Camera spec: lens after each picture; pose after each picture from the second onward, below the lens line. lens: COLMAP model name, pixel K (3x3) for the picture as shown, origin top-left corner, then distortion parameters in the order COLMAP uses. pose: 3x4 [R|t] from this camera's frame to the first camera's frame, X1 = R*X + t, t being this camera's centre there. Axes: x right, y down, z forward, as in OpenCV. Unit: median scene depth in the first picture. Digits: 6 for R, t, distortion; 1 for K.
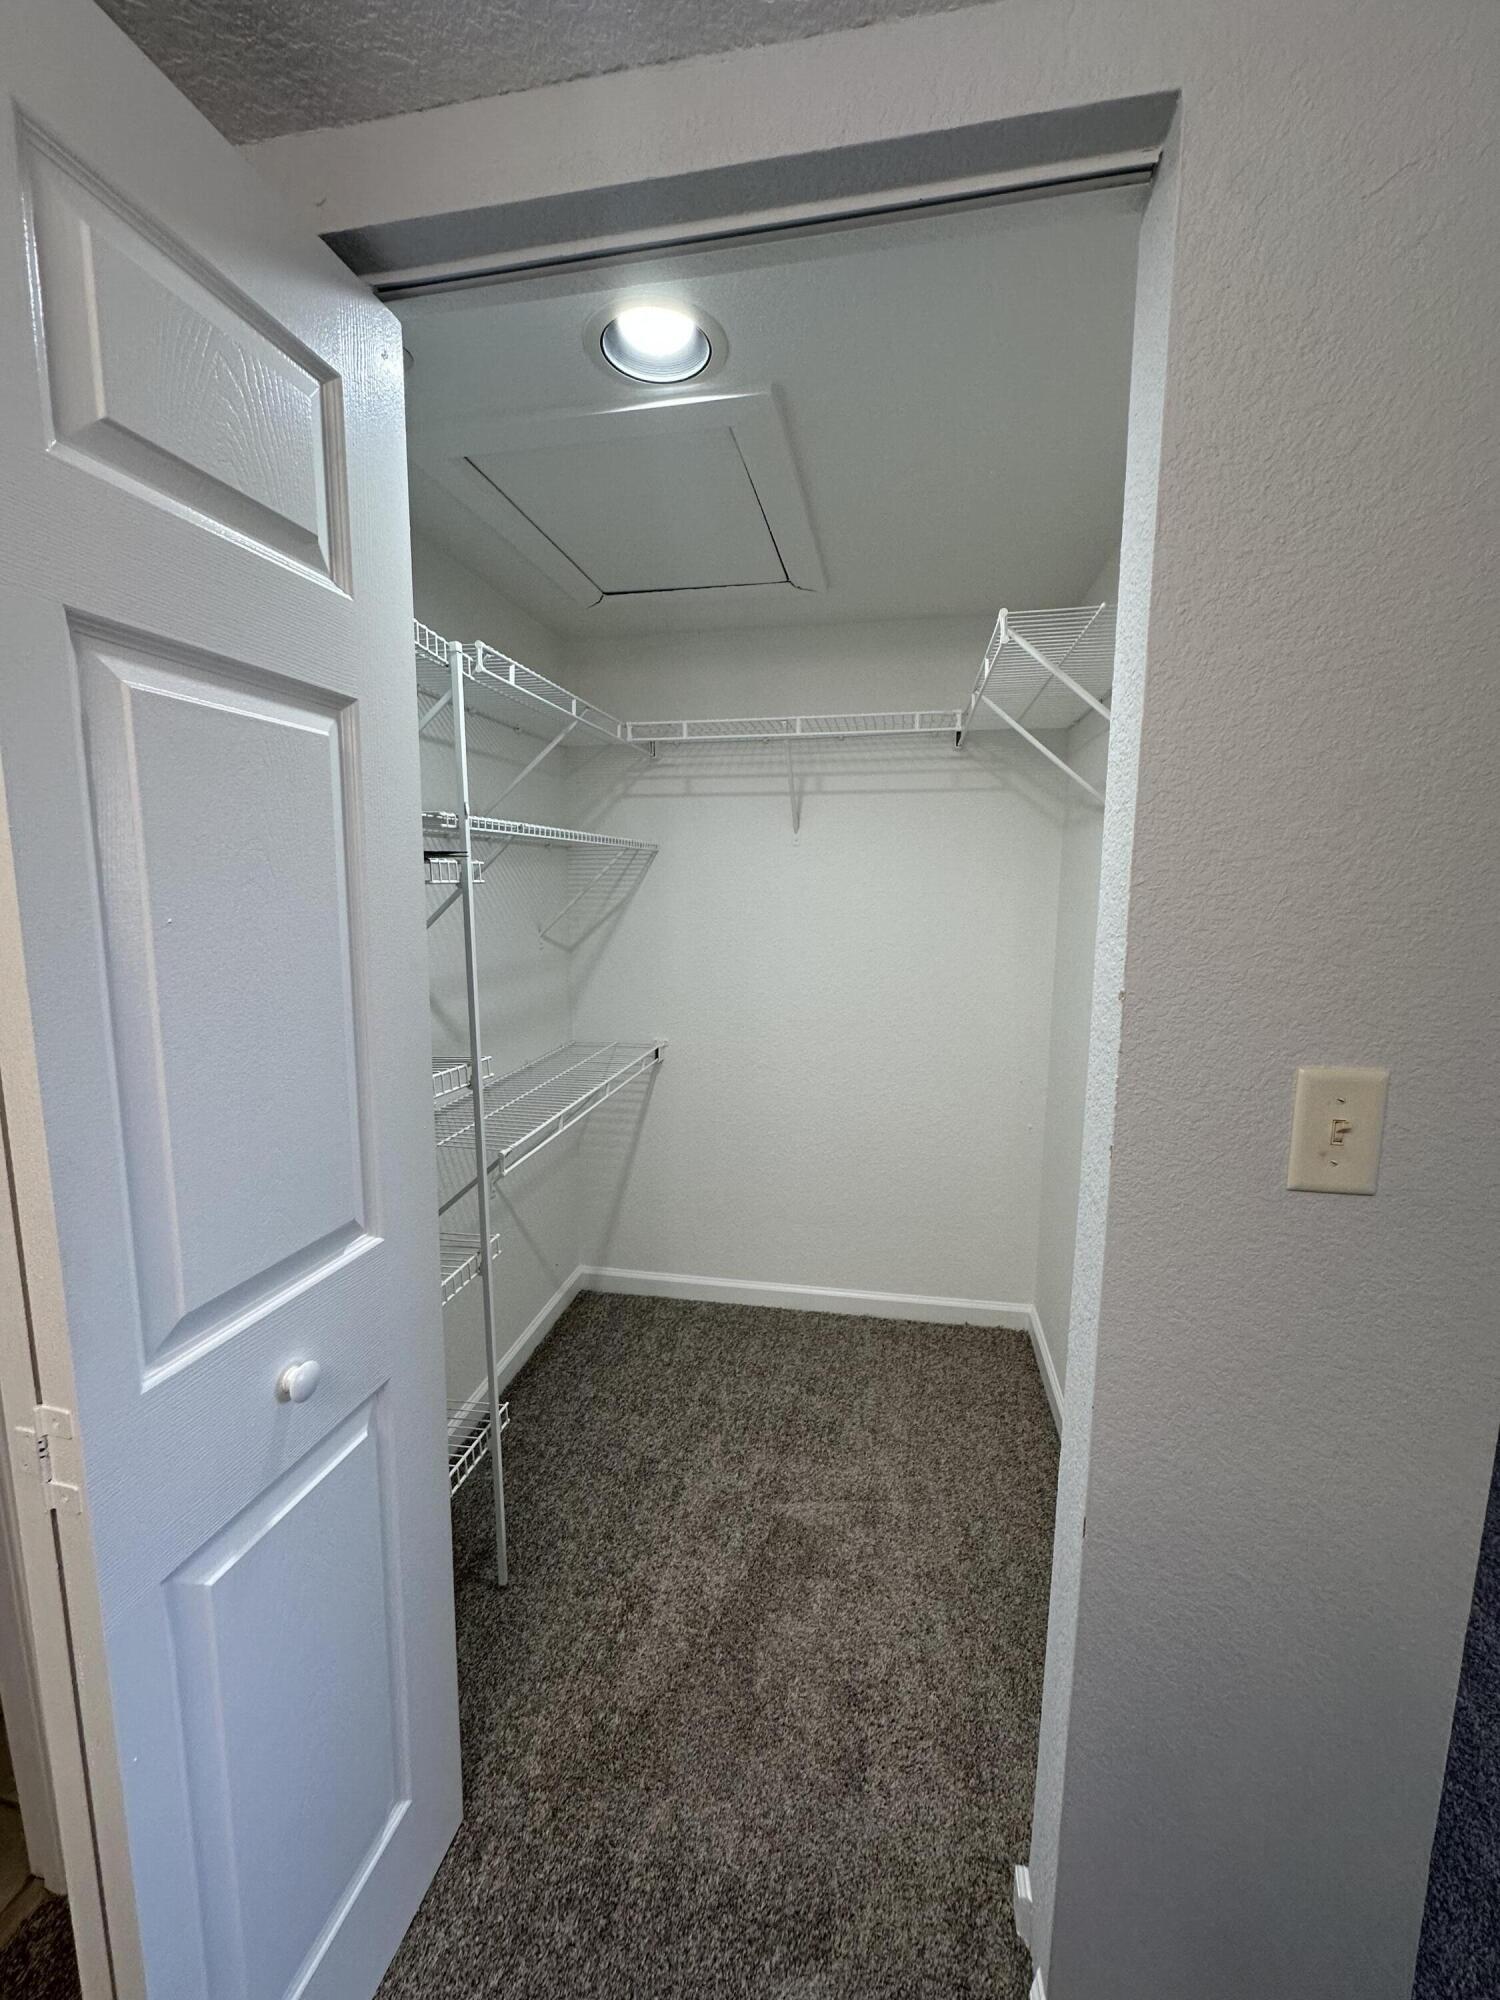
lens RADIAL K [[796.3, 0, 750.0], [0, 796.3, 1000.0], [0, 0, 1]] dist [-0.003331, 0.000784]
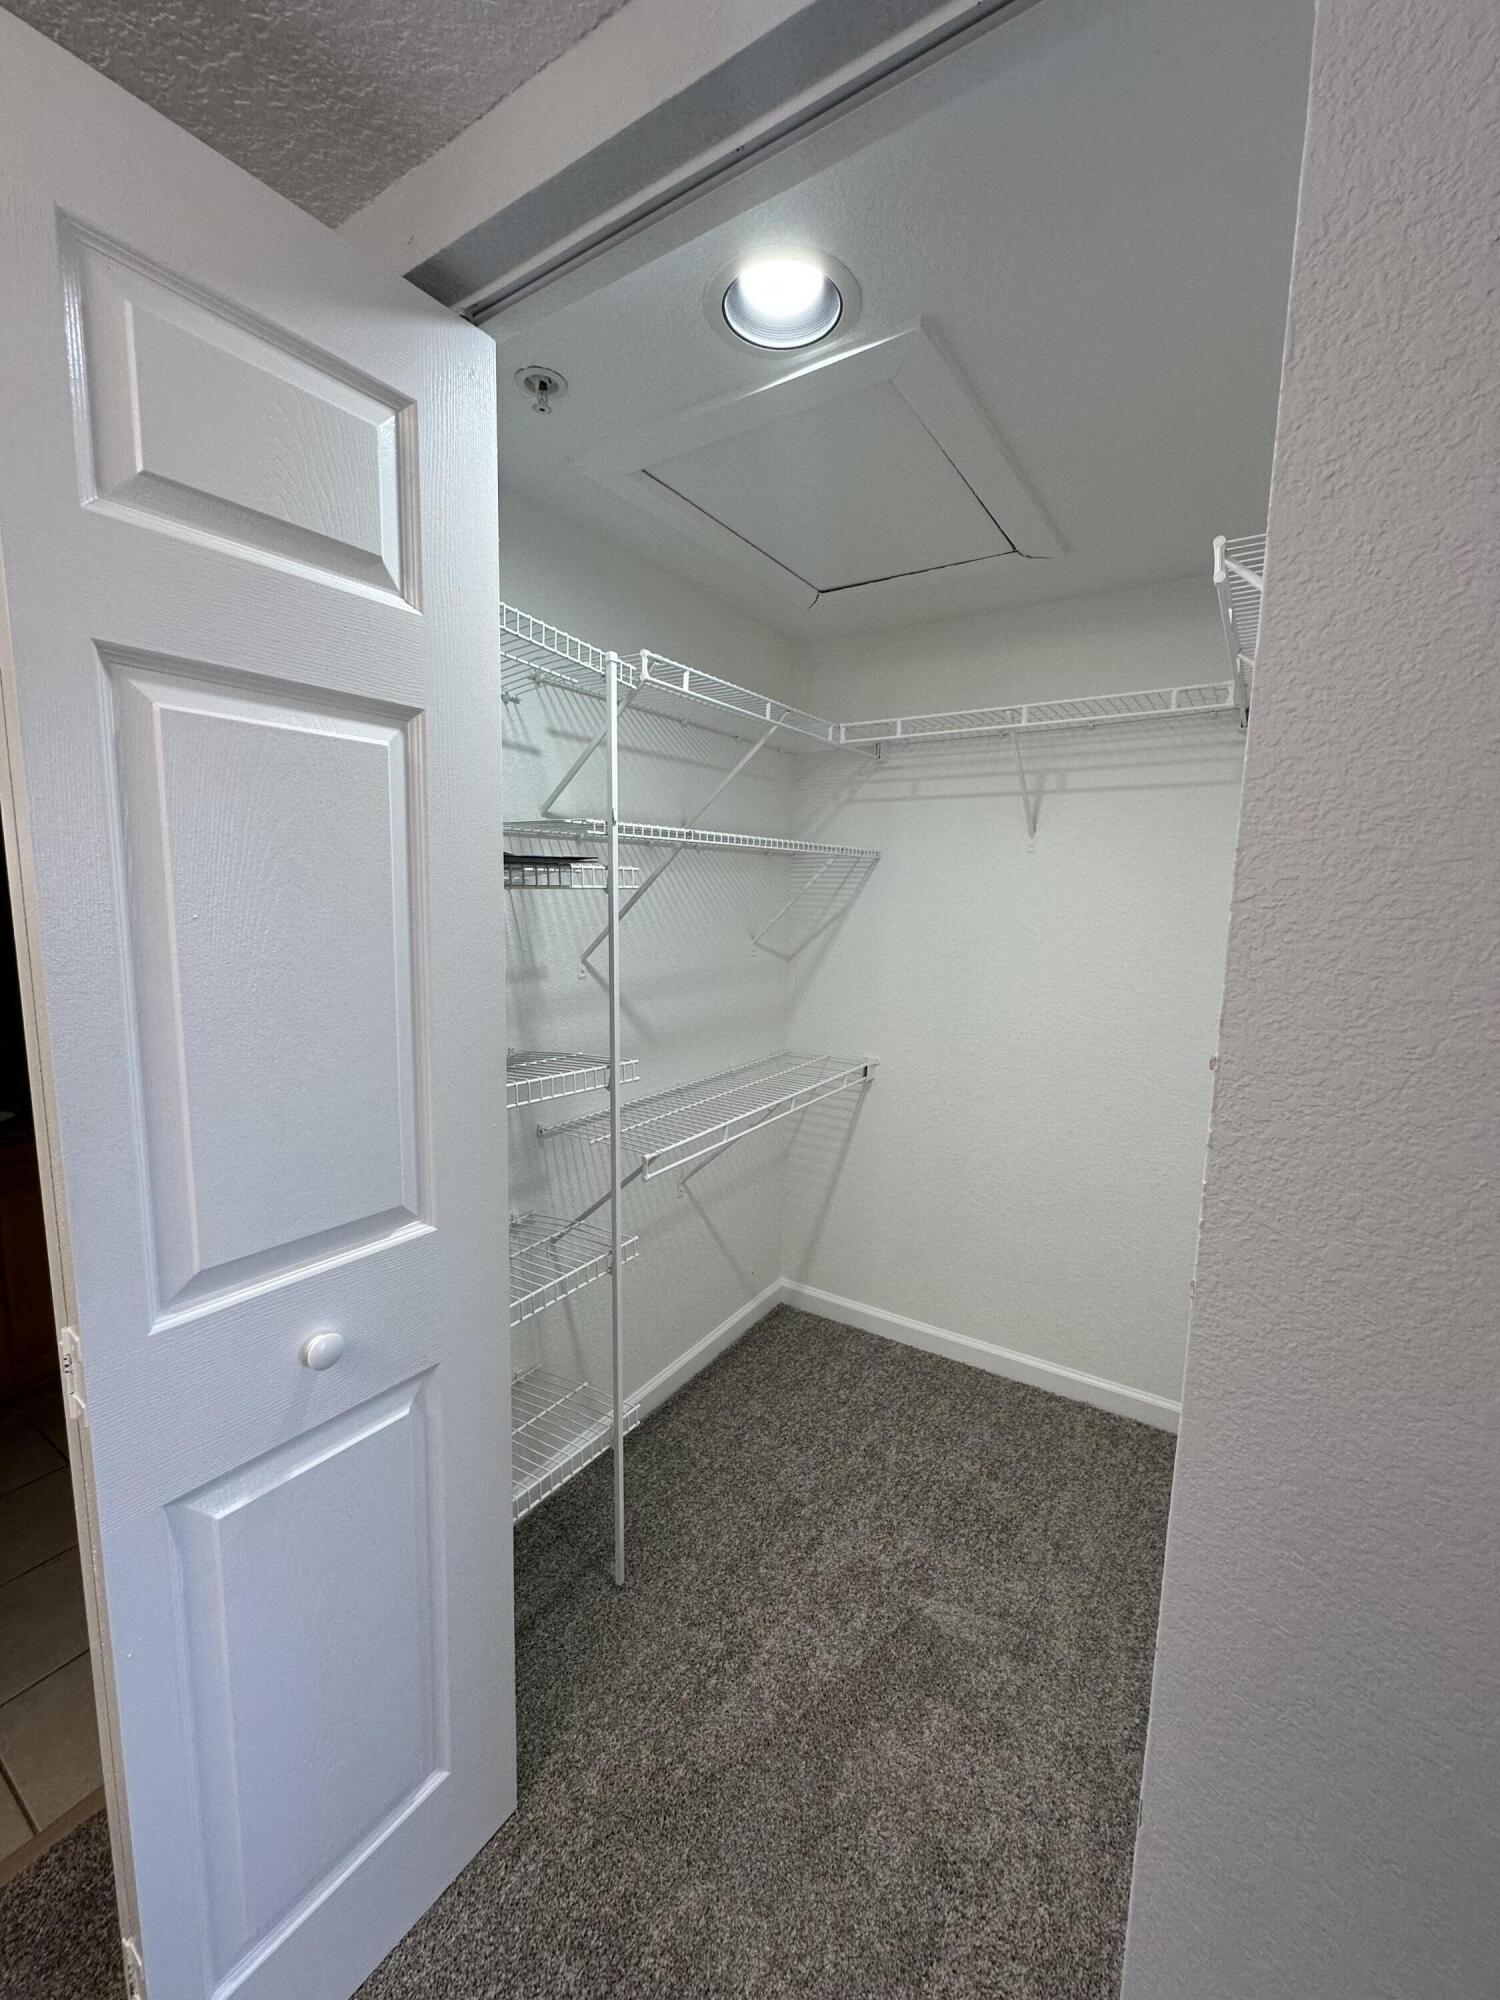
lens RADIAL K [[796.3, 0, 750.0], [0, 796.3, 1000.0], [0, 0, 1]] dist [-0.003331, 0.000784]
pose [[0.924580, 0.065125, -0.375380, 0.175645], [-0.069512, 0.997579, 0.001860, -0.016650], [0.374592, 0.024373, 0.926869, 0.112425]]
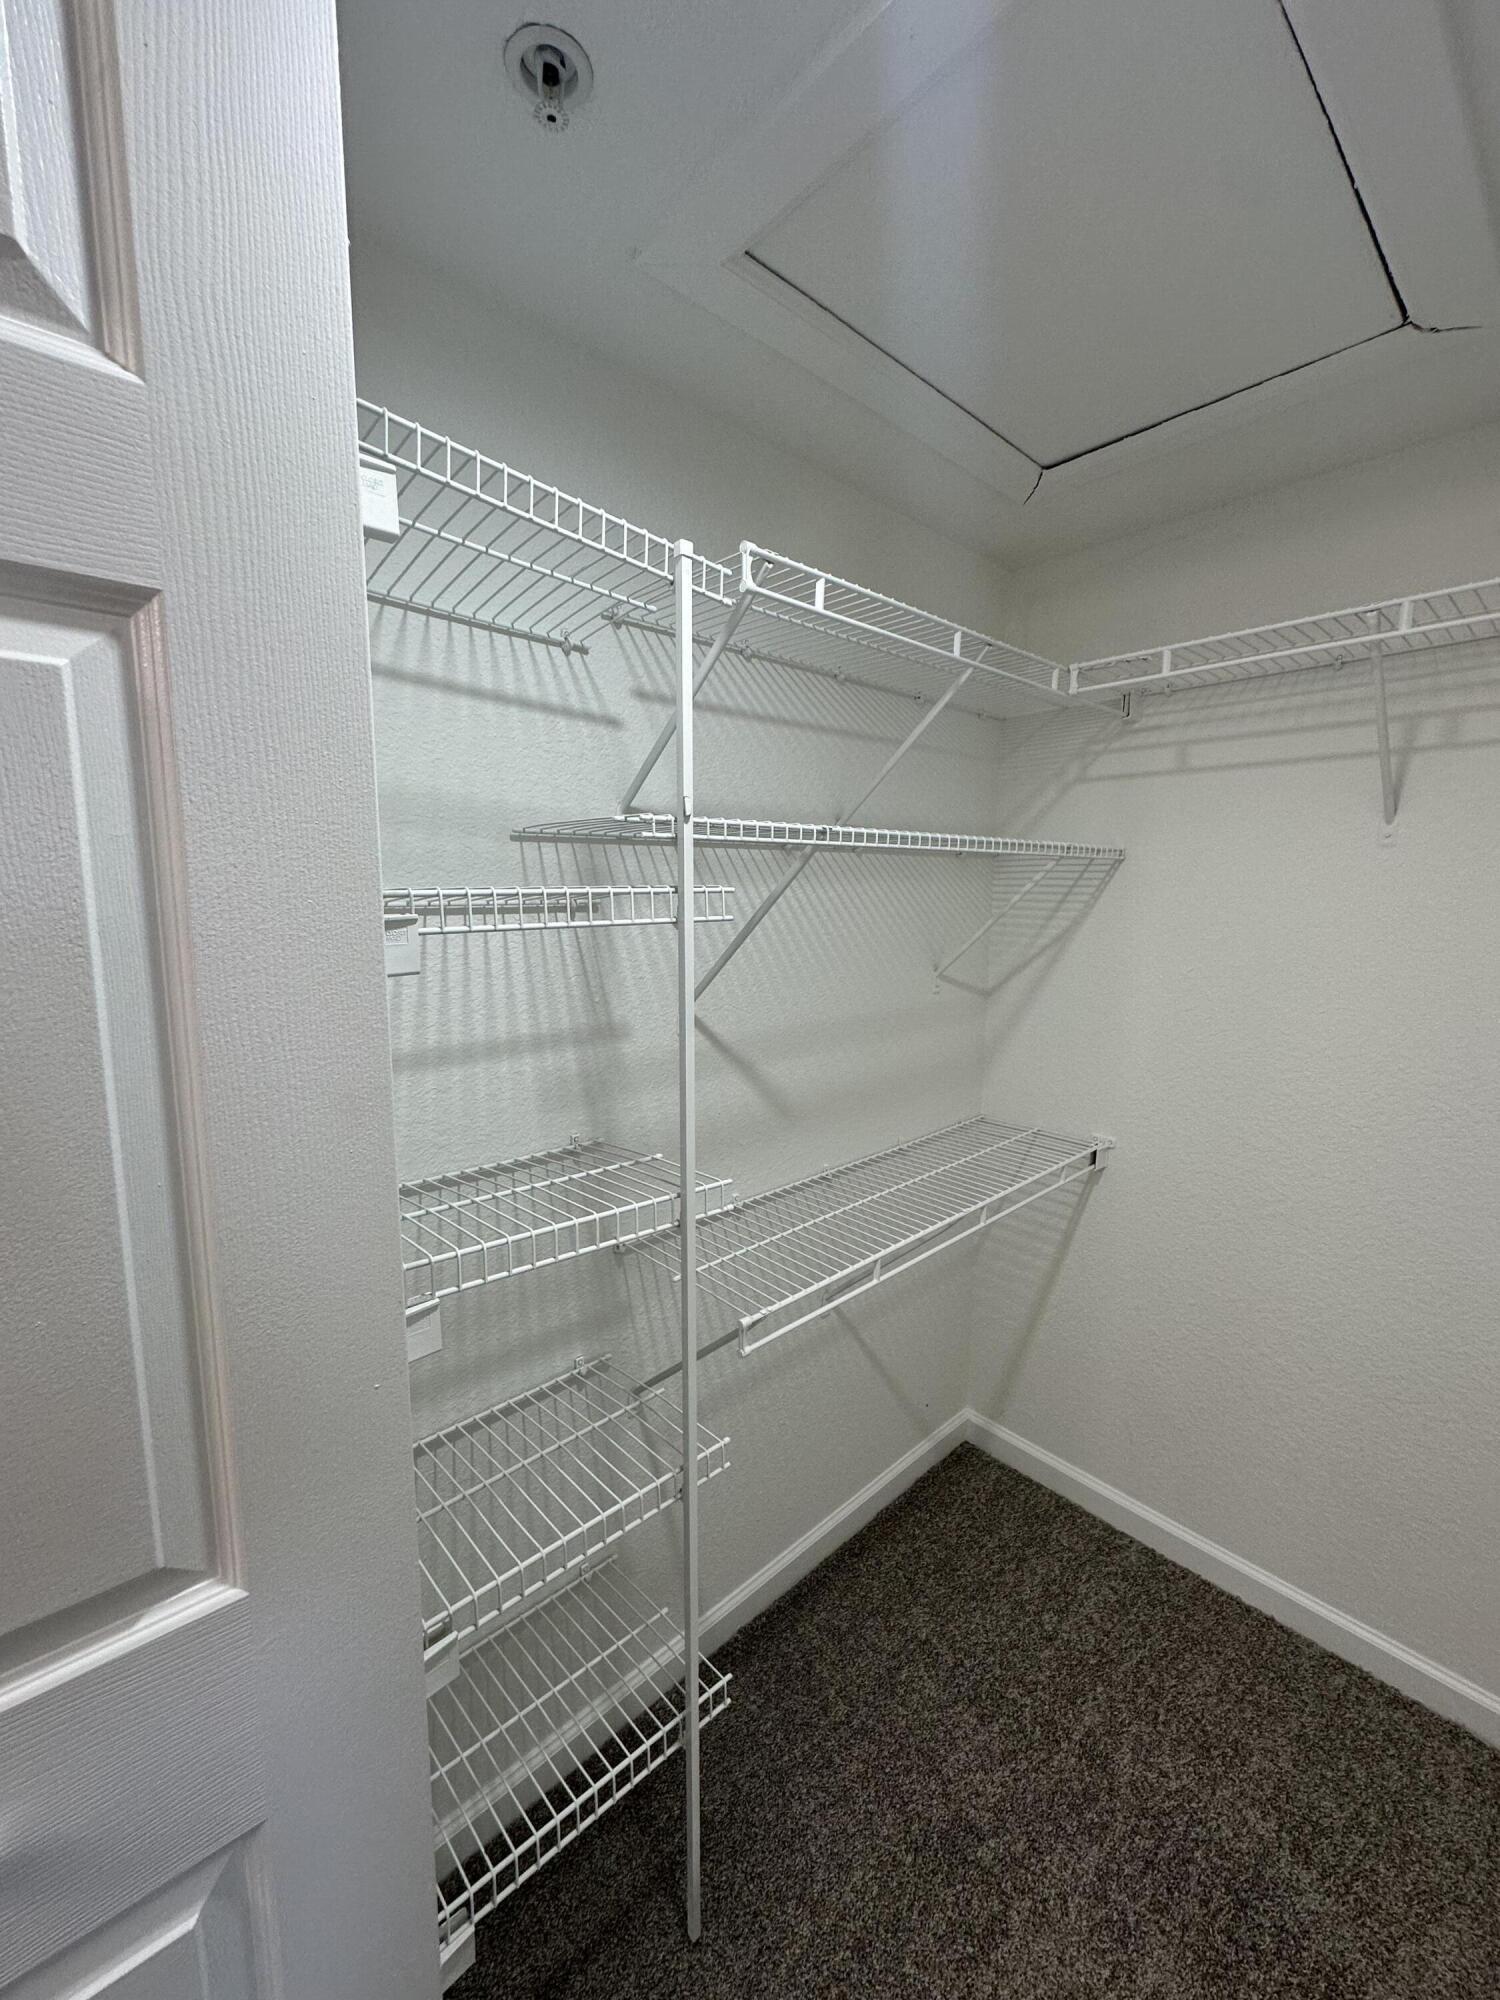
lens RADIAL K [[796.3, 0, 750.0], [0, 796.3, 1000.0], [0, 0, 1]] dist [-0.003331, 0.000784]
pose [[0.799081, 0.087999, -0.594748, 0.066456], [-0.091236, 0.995523, 0.024717, -0.093489], [0.594260, 0.034512, 0.803532, 0.458820]]
